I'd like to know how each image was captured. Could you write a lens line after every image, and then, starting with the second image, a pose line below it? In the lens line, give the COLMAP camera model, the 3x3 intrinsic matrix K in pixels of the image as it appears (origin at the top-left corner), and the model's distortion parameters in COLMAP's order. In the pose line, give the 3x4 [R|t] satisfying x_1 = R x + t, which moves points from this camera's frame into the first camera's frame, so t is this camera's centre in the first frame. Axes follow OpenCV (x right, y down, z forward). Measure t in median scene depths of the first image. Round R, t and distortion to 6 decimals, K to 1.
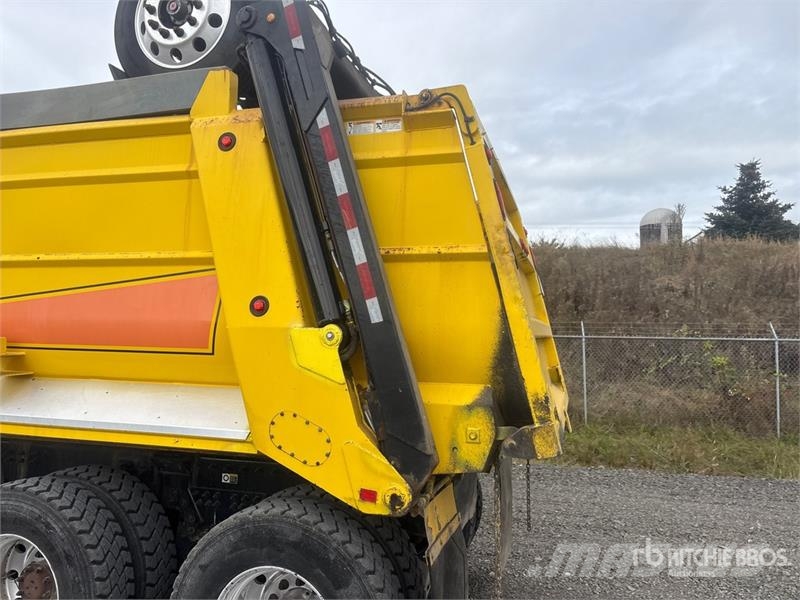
lens RADIAL K [[602.4, 0, 395.1], [0, 602.4, 297.9], [0, 0, 1]] dist [0.058419, -0.070627]
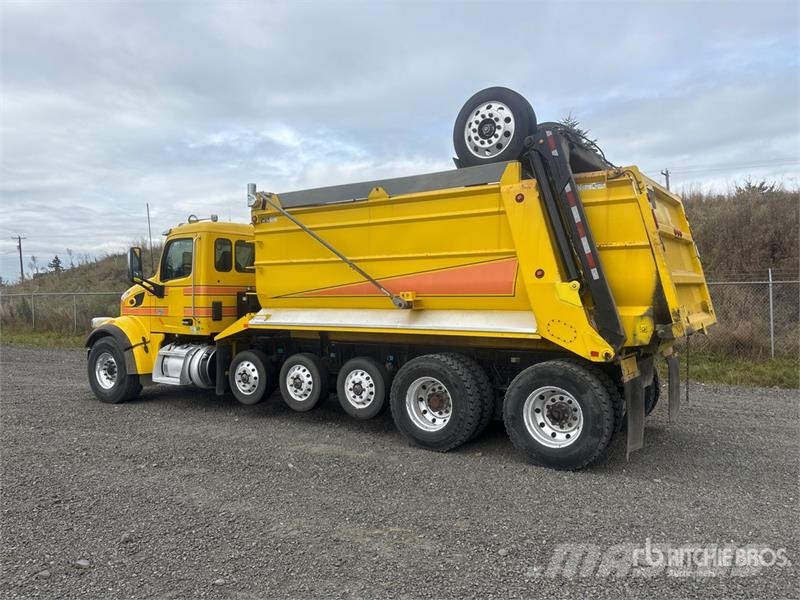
lens RADIAL K [[602.4, 0, 404.9], [0, 602.4, 302.3], [0, 0, 1]] dist [0.058419, -0.070627]
pose [[0.956447, -0.025032, -0.290832, -0.054162], [0.048390, 0.996128, 0.073403, -0.068714], [0.287868, -0.084280, 0.953954, -1.277859]]
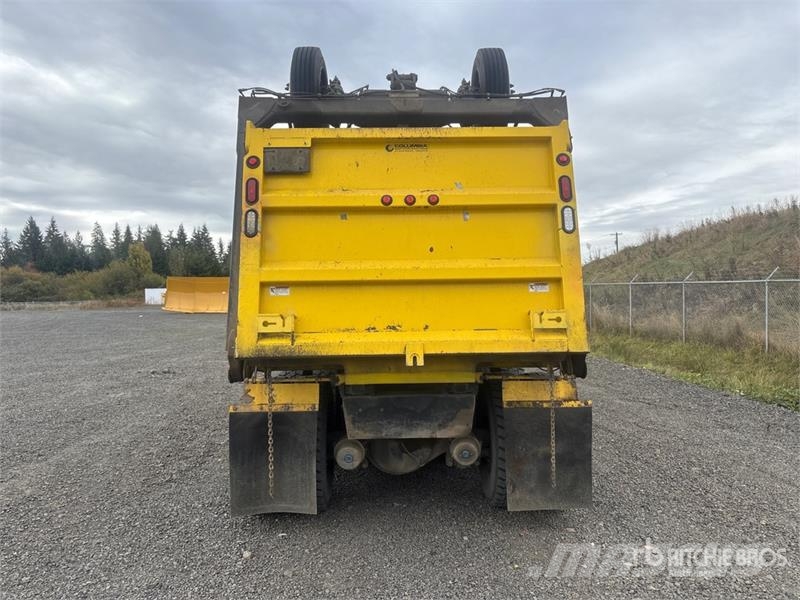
lens RADIAL K [[602.4, 0, 408.0], [0, 602.4, 303.7], [0, 0, 1]] dist [0.058419, -0.070627]
pose [[0.316649, 0.003994, -0.948534, 1.698312], [0.074210, 0.996822, 0.028971, 0.100298], [0.945635, -0.079564, 0.315346, 0.852071]]
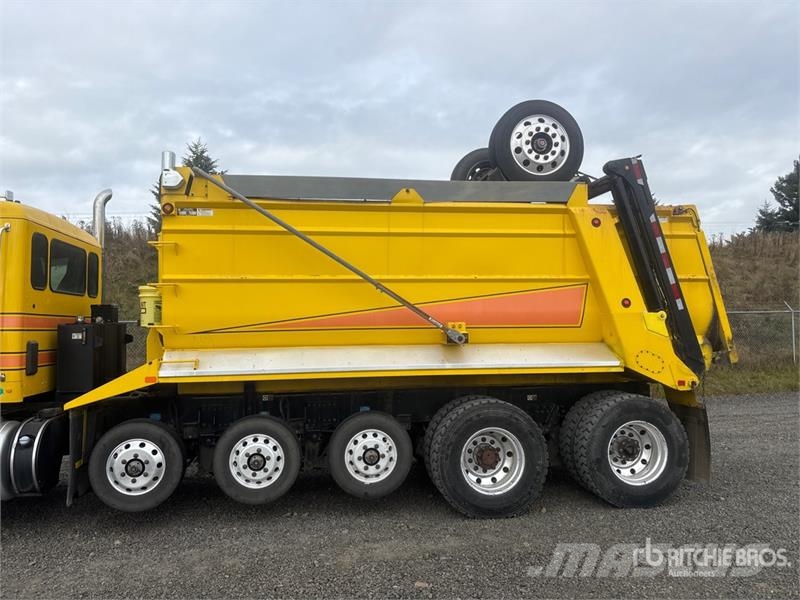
lens RADIAL K [[602.4, 0, 394.6], [0, 602.4, 298.7], [0, 0, 1]] dist [0.058419, -0.070627]
pose [[0.903065, -0.012557, 0.429320, -1.869427], [0.003335, 0.999747, 0.022227, -0.051526], [-0.429491, -0.018641, 0.902879, -0.586254]]
